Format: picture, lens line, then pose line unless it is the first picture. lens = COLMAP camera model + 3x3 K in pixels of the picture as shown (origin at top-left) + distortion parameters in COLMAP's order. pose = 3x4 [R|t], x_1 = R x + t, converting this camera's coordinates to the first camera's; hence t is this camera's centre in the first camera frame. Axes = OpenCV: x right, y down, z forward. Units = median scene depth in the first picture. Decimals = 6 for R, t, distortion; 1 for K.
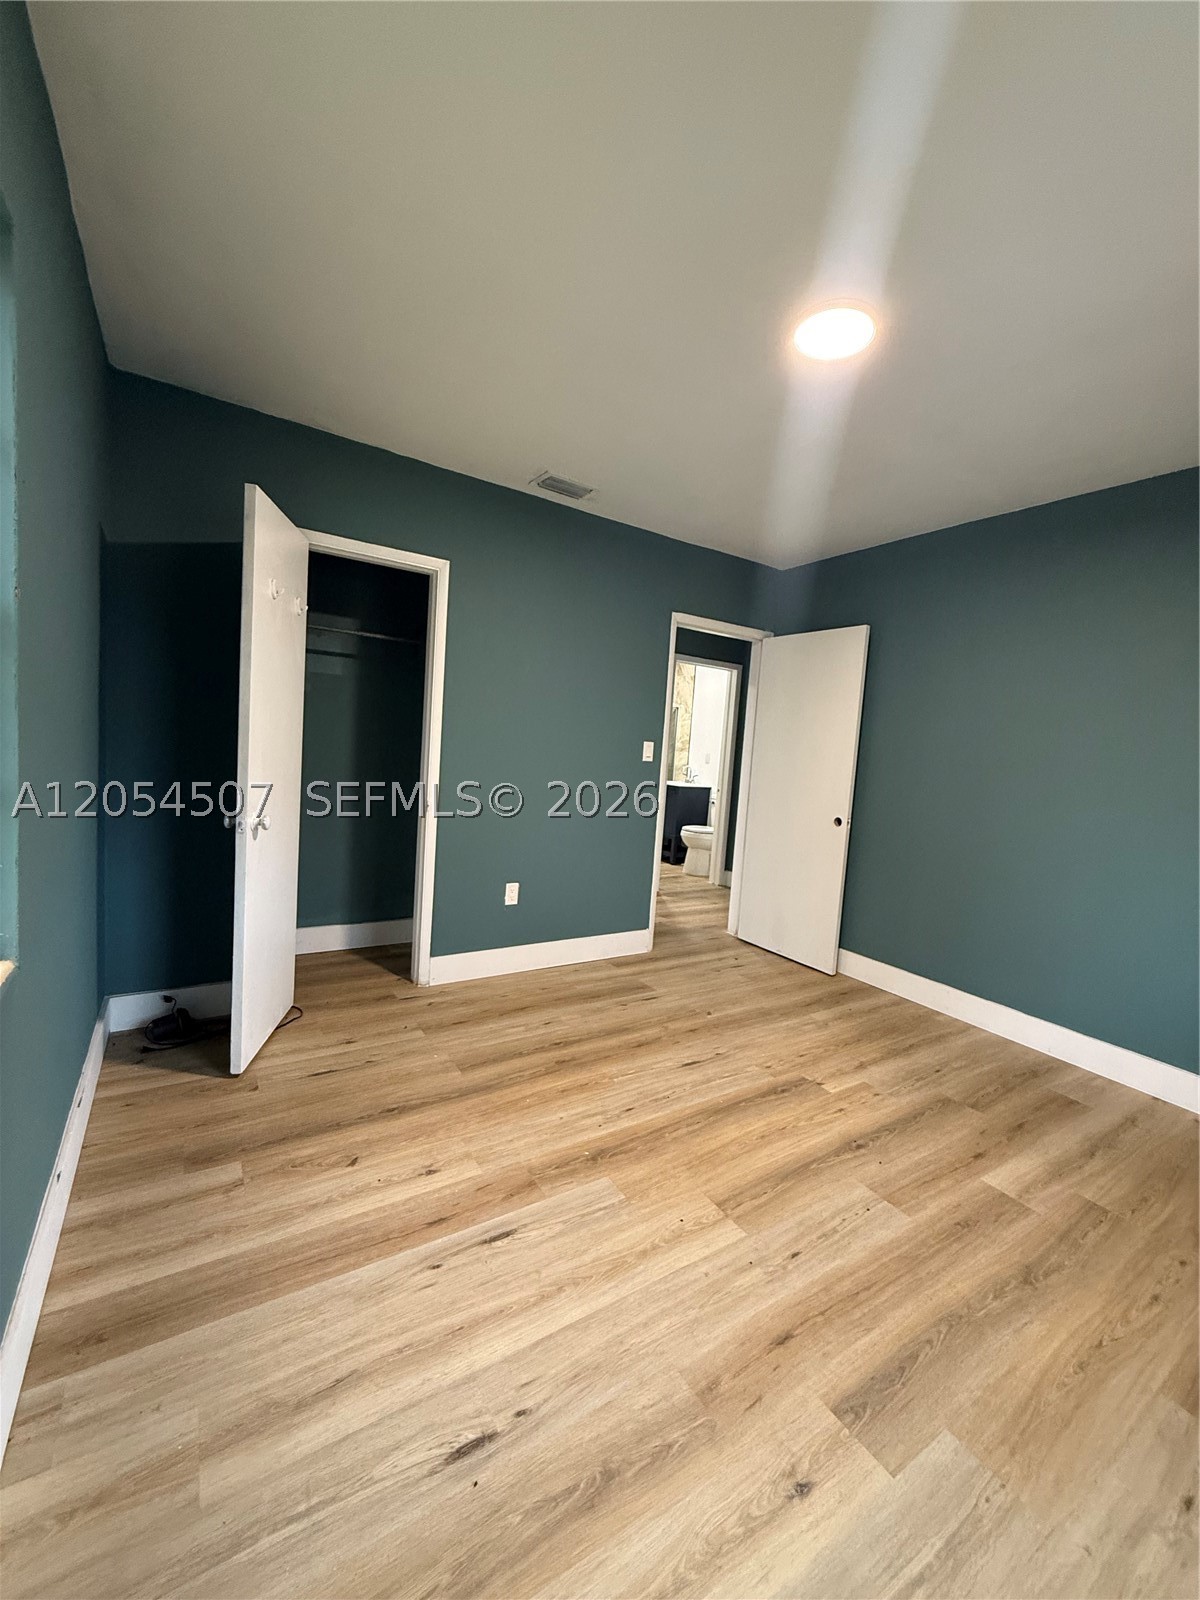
lens RADIAL K [[637.8, 0, 600.9], [0, 637.8, 796.0], [0, 0, 1]] dist [-0.001141, 0.000851]
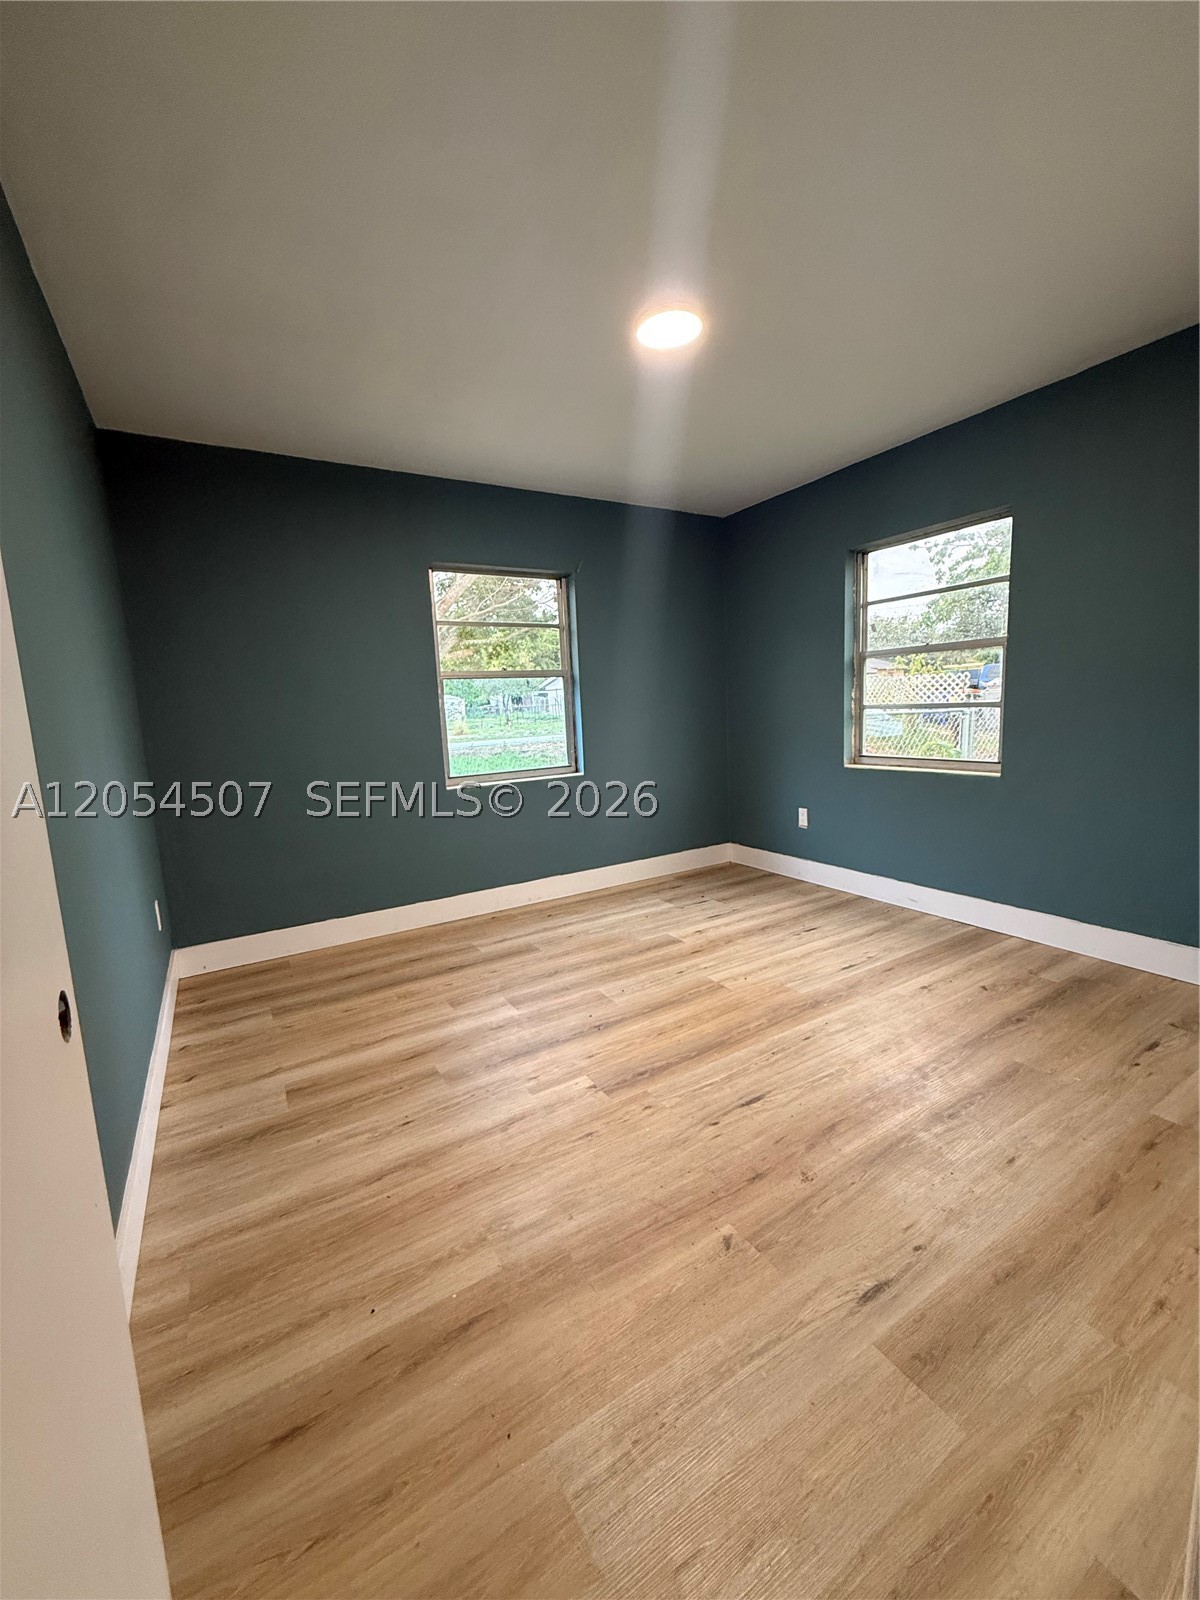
lens RADIAL K [[637.8, 0, 600.9], [0, 637.8, 796.0], [0, 0, 1]] dist [-0.001141, 0.000851]
pose [[-0.999255, -0.027765, 0.026801, 0.398970], [-0.021308, 0.976012, 0.216671, -0.115443], [-0.032174, 0.215938, -0.975877, 2.140578]]
